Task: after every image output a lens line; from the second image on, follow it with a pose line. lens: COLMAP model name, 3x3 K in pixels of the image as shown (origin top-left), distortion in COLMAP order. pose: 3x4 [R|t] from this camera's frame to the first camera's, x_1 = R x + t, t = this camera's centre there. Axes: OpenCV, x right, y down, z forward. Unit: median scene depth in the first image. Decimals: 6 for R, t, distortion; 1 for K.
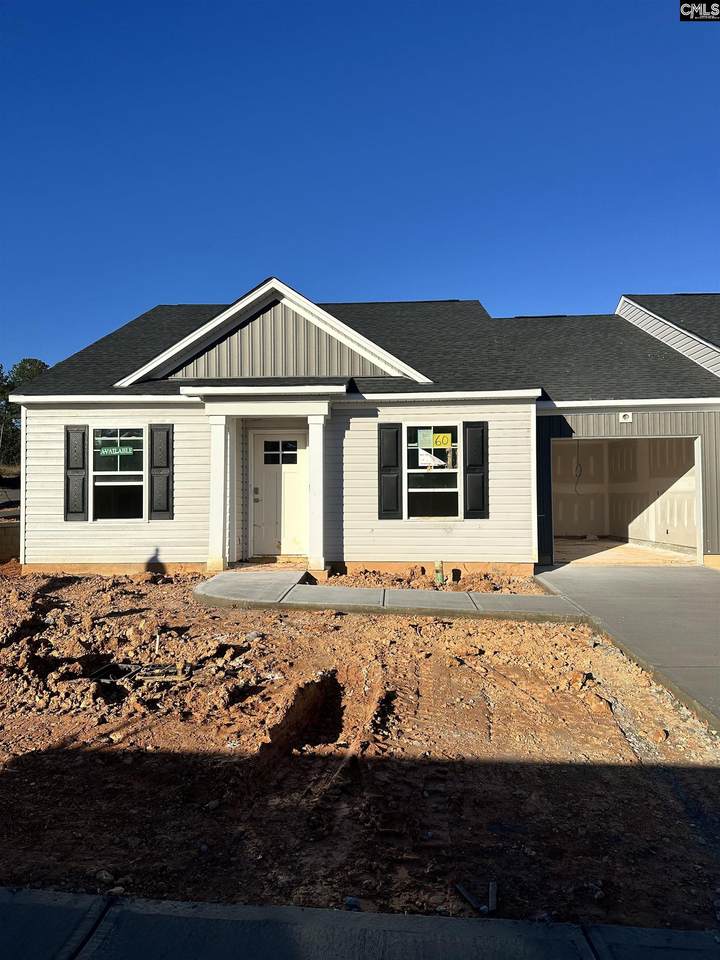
lens RADIAL K [[756.8, 0, 360.2], [0, 756.8, 484.2], [0, 0, 1]] dist [-0.004848, 0.001912]
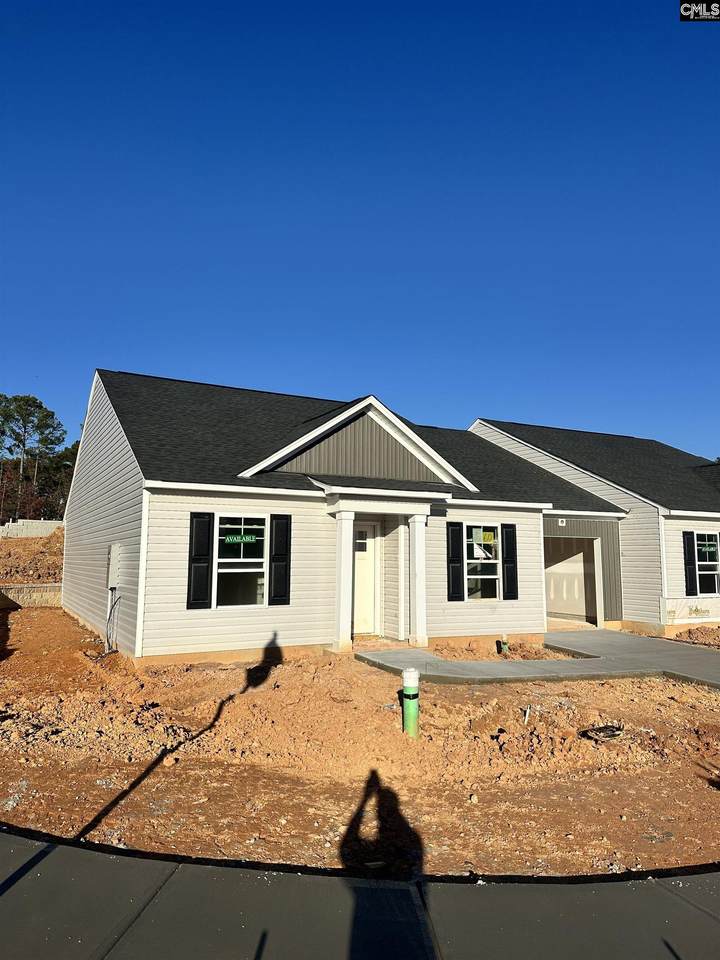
lens RADIAL K [[774.0, 0, 402.9], [0, 774.0, 489.9], [0, 0, 1]] dist [0.015111, 0.002739]
pose [[0.844036, 0.060169, 0.532900, -0.701867], [-0.002244, 0.994074, -0.108685, 0.004014], [-0.536282, 0.090538, 0.839169, -0.011274]]
